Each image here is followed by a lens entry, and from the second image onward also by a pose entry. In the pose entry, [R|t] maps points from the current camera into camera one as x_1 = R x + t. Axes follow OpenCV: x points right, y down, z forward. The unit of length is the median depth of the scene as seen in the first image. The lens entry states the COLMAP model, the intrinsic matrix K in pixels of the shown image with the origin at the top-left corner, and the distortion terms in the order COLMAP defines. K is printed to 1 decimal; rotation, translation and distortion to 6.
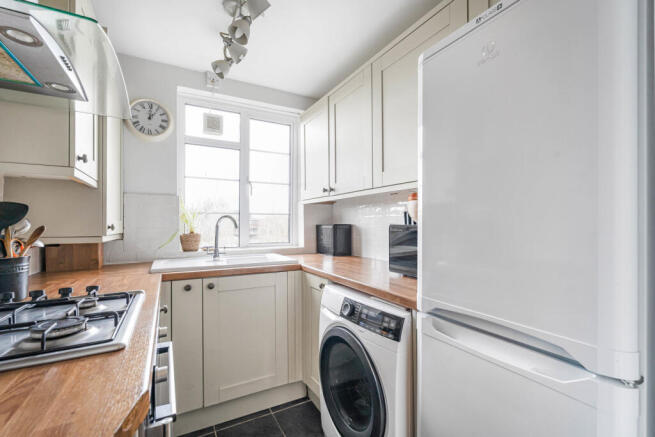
lens RADIAL K [[292.7, 0, 326.5], [0, 292.7, 226.6], [0, 0, 1]] dist [0.000137, 0.000485]
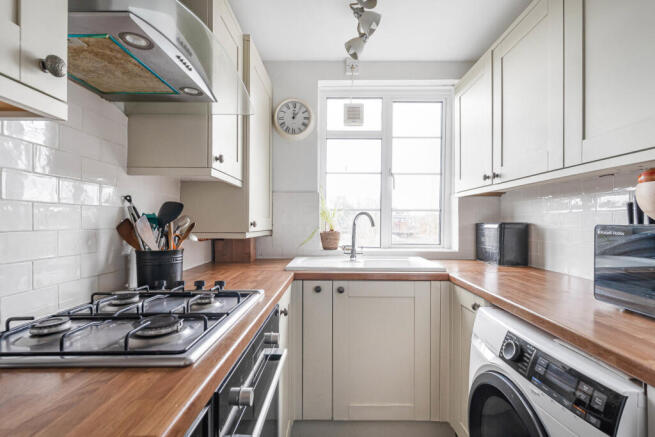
lens RADIAL K [[306.2, 0, 329.9], [0, 306.2, 225.9], [0, 0, 1]] dist [-0.002408, 0.000061]
pose [[0.873040, 0.011541, -0.487512, 0.031450], [-0.009324, 0.999932, 0.006973, -0.001190], [0.487560, -0.001542, 0.873088, 0.130107]]
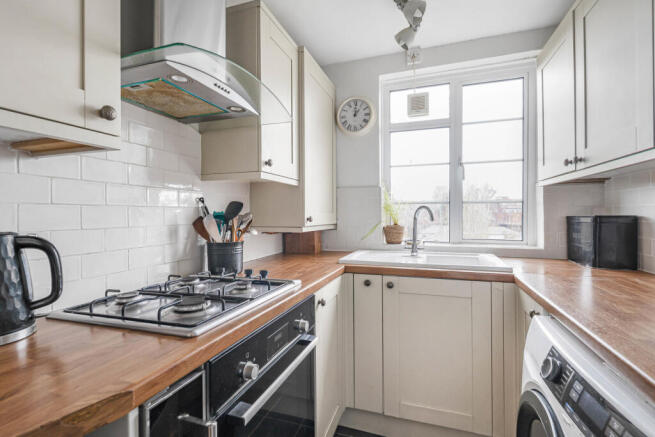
lens RADIAL K [[304.1, 0, 327.5], [0, 304.1, 218.5], [0, 0, 1]] dist [-0.002984, -0.000373]
pose [[0.670805, 0.008629, -0.741584, 0.144723], [-0.000782, 0.999940, 0.010928, -0.010594], [0.741633, -0.006751, 0.670771, 0.192359]]
